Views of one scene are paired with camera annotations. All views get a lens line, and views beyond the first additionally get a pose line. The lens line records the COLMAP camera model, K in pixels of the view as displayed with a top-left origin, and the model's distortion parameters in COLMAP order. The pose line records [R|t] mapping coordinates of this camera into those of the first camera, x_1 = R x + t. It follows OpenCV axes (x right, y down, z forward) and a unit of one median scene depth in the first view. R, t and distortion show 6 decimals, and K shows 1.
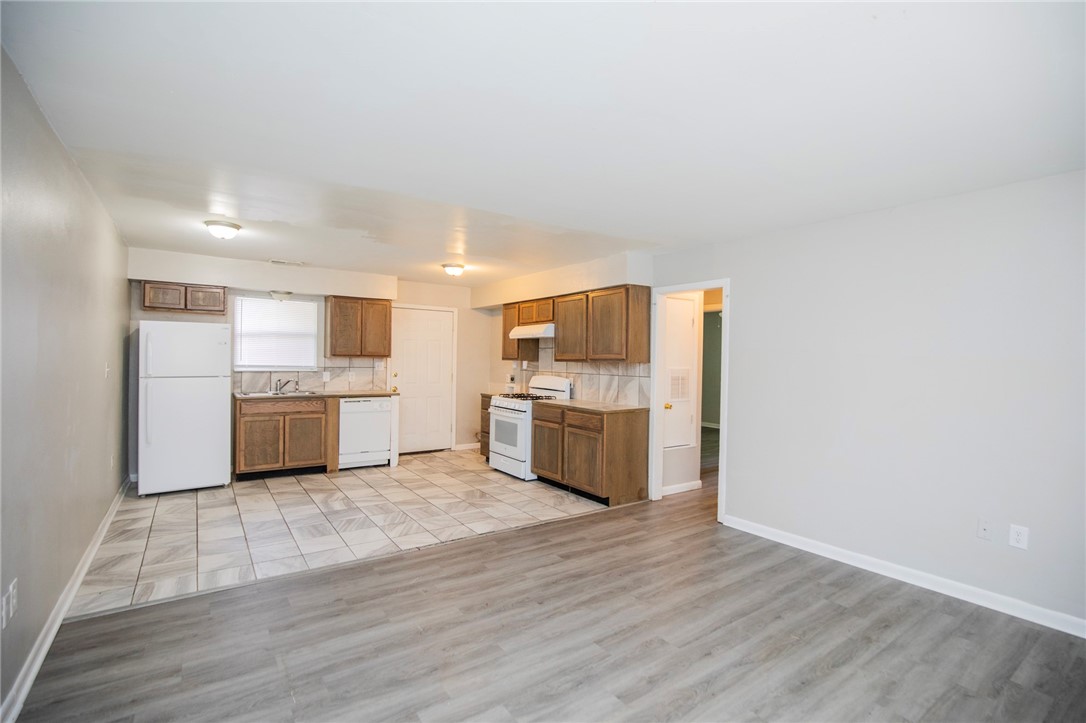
lens RADIAL K [[504.0, 0, 550.4], [0, 504.0, 359.3], [0, 0, 1]] dist [-0.022675, 0.003591]
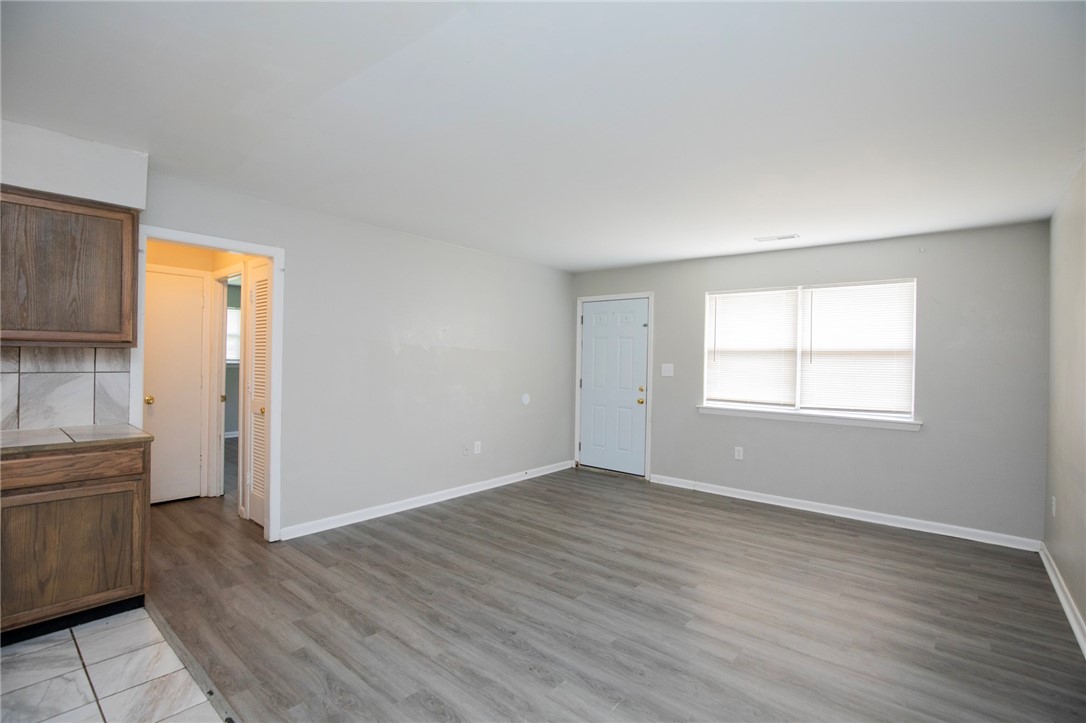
lens RADIAL K [[504.0, 0, 547.0], [0, 504.0, 363.4], [0, 0, 1]] dist [-0.022675, 0.003591]
pose [[-0.248124, -0.027101, 0.968349, -0.546909], [-0.021723, 0.999513, 0.022407, 0.000585], [-0.968485, -0.015476, -0.248592, 0.742233]]
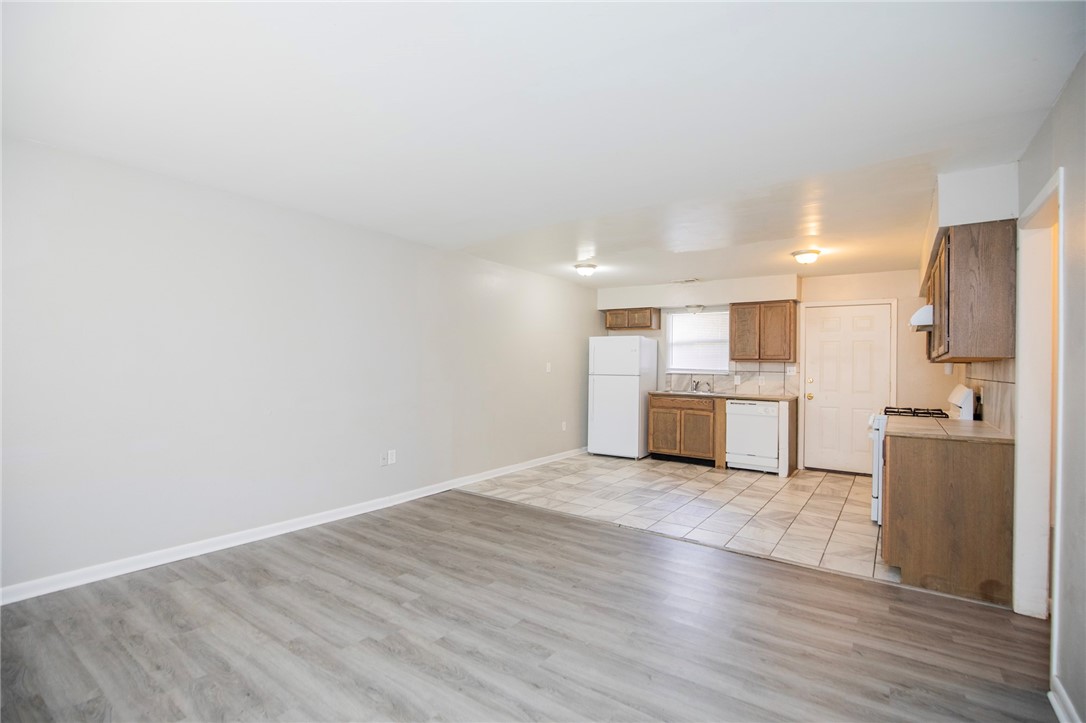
lens RADIAL K [[504.0, 0, 550.3], [0, 504.0, 359.3], [0, 0, 1]] dist [-0.022675, 0.003591]
pose [[0.331461, -0.021457, -0.943225, 0.597258], [-0.009934, 0.999607, -0.026230, 0.032109], [0.943416, 0.018064, 0.331118, 0.385714]]
